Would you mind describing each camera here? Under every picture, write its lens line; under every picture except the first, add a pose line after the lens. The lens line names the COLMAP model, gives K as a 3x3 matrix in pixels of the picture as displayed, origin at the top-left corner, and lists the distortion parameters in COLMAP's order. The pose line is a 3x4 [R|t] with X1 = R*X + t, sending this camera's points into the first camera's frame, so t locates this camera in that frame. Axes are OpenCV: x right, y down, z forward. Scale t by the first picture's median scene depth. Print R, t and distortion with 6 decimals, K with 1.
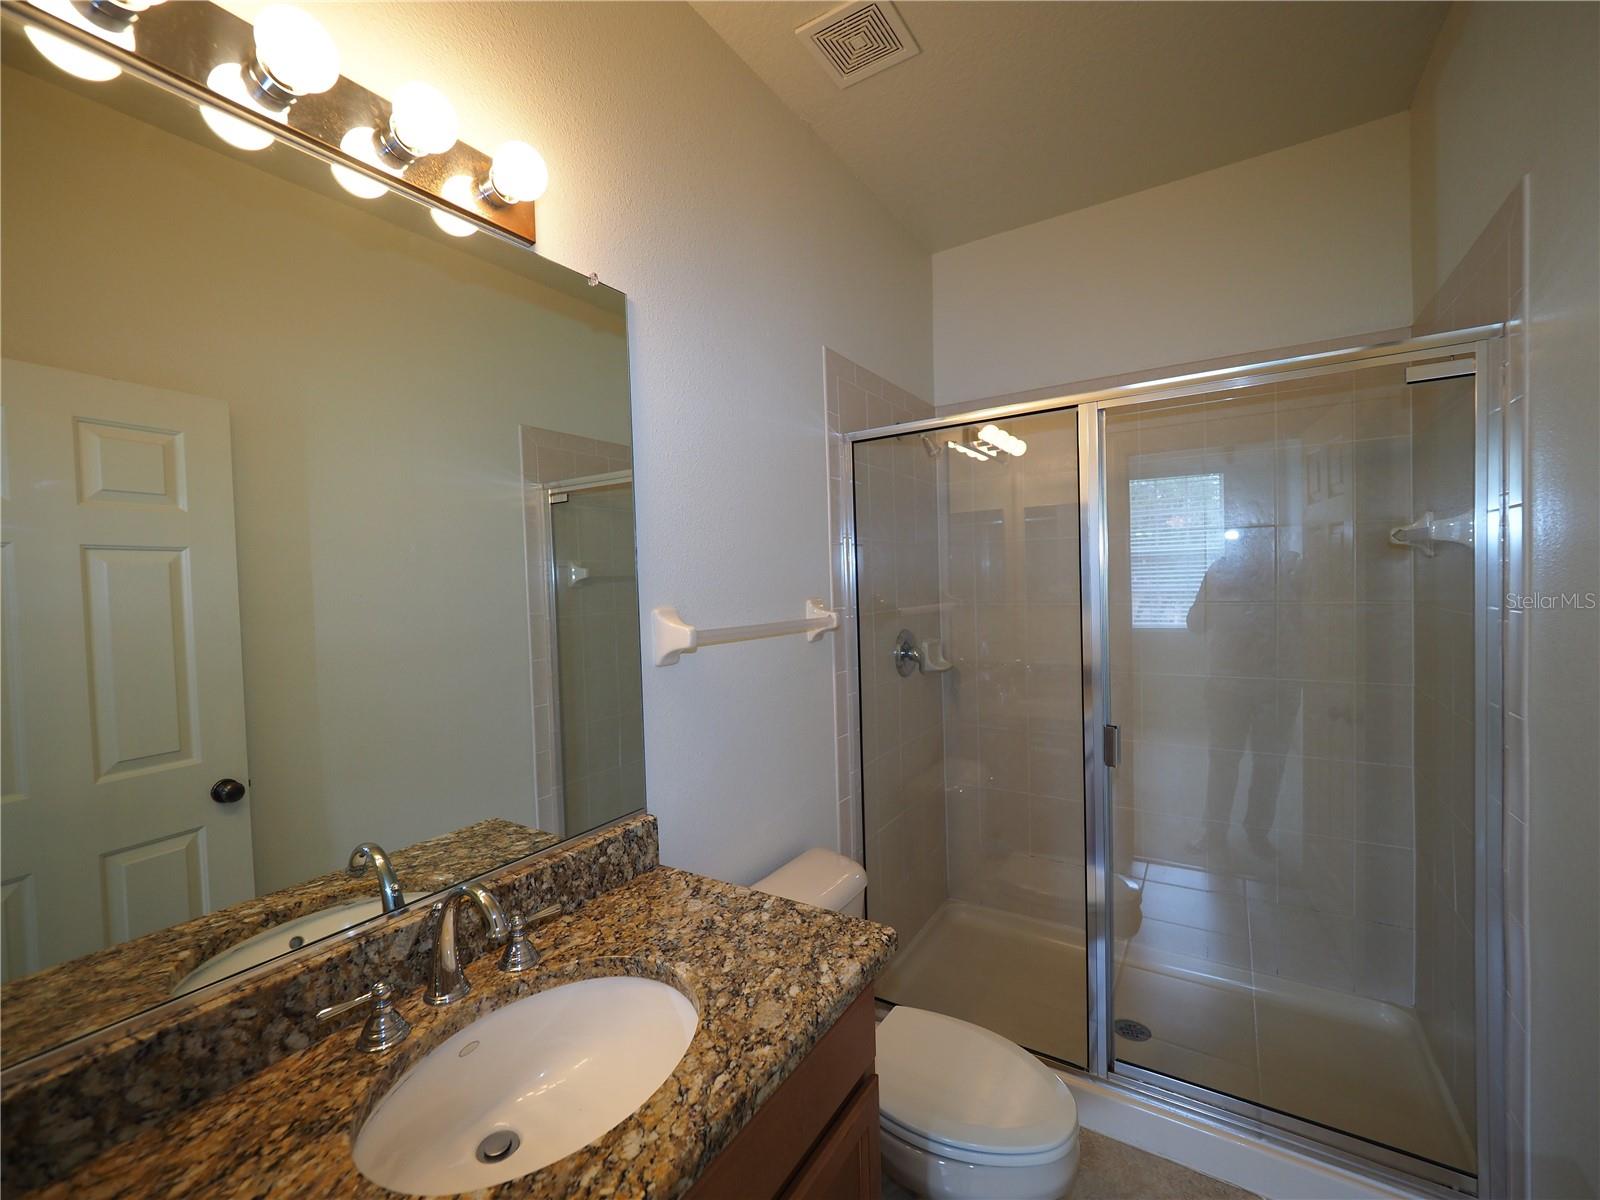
lens RADIAL K [[673.6, 0, 802.2], [0, 673.6, 605.0], [0, 0, 1]] dist [-0.009525, 0.002344]
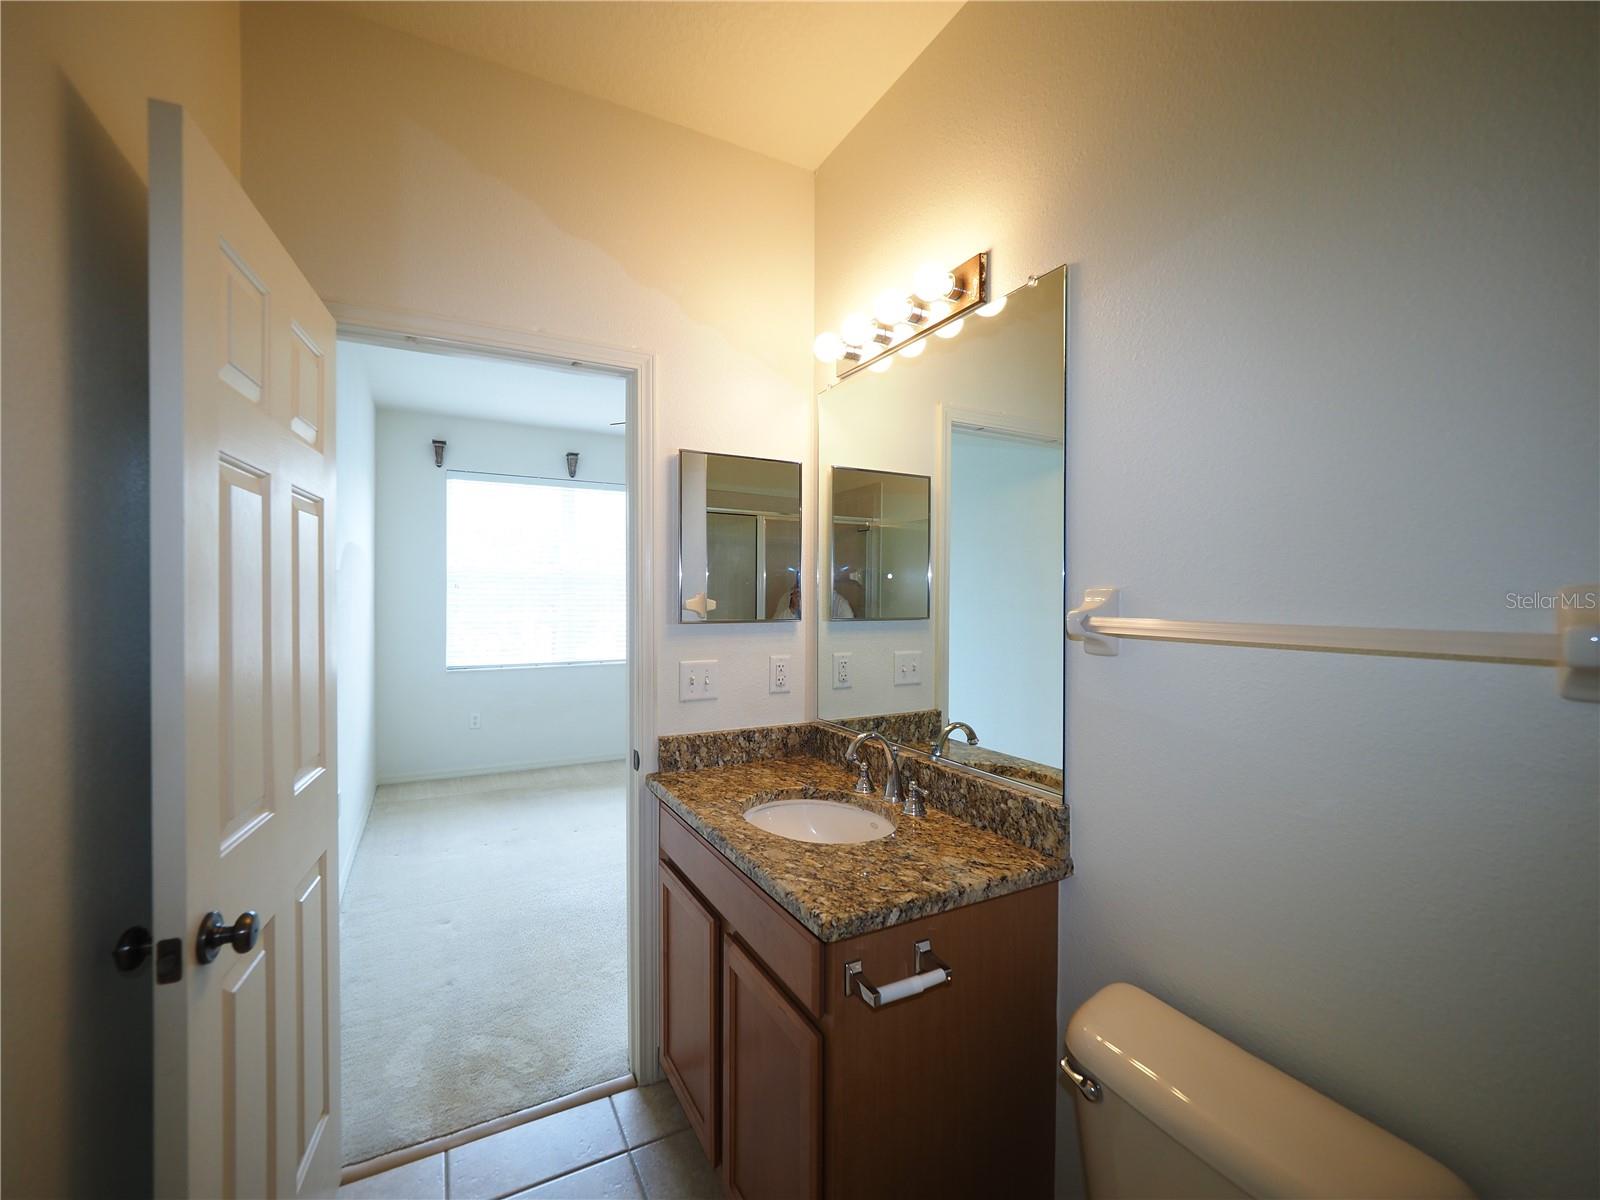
lens RADIAL K [[673.6, 0, 795.4], [0, 673.6, 598.9], [0, 0, 1]] dist [-0.009525, 0.002344]
pose [[-0.490325, 0.028456, -0.871075, 0.903909], [-0.020494, 0.998814, 0.044165, -0.016908], [0.871299, 0.039507, -0.489160, 1.300267]]
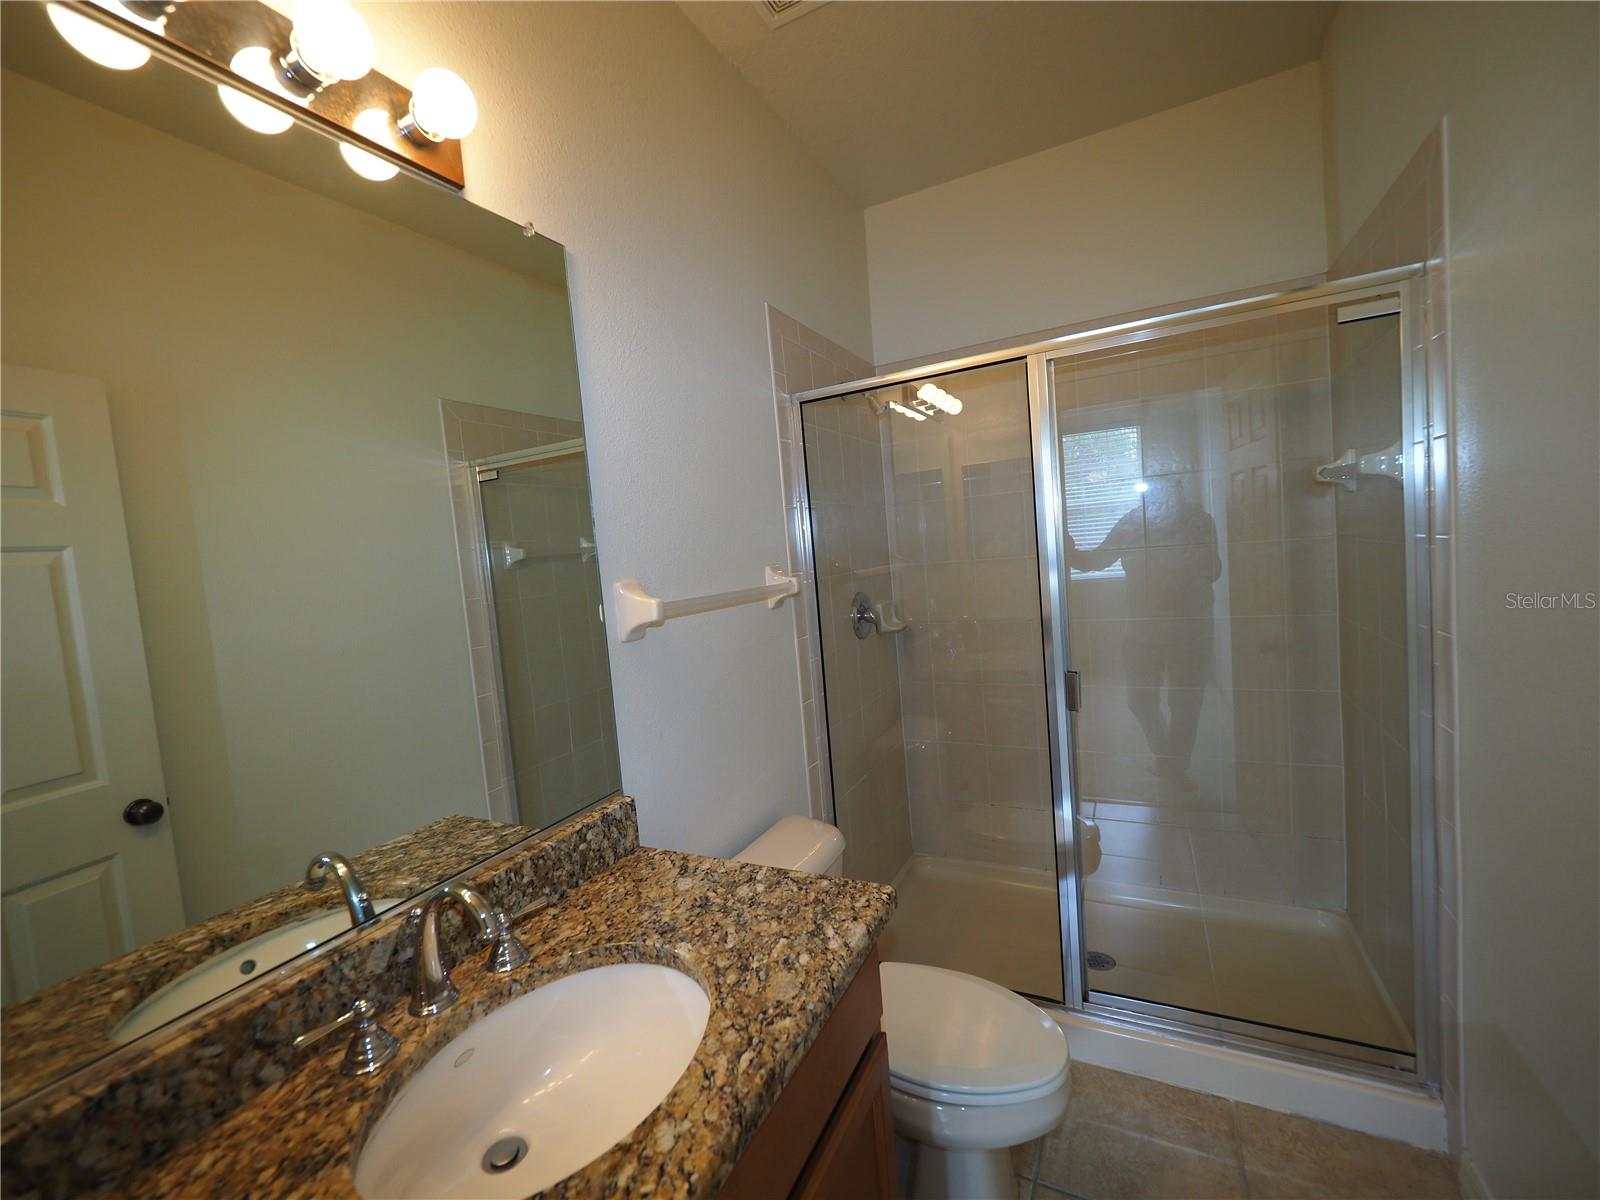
lens RADIAL K [[673.6, 0, 799.4], [0, 673.6, 598.7], [0, 0, 1]] dist [-0.009525, 0.002344]
pose [[0.993828, -0.060855, 0.092750, -0.061128], [0.057740, 0.997686, 0.035911, 0.011749], [-0.094721, -0.030334, 0.995042, 0.033348]]
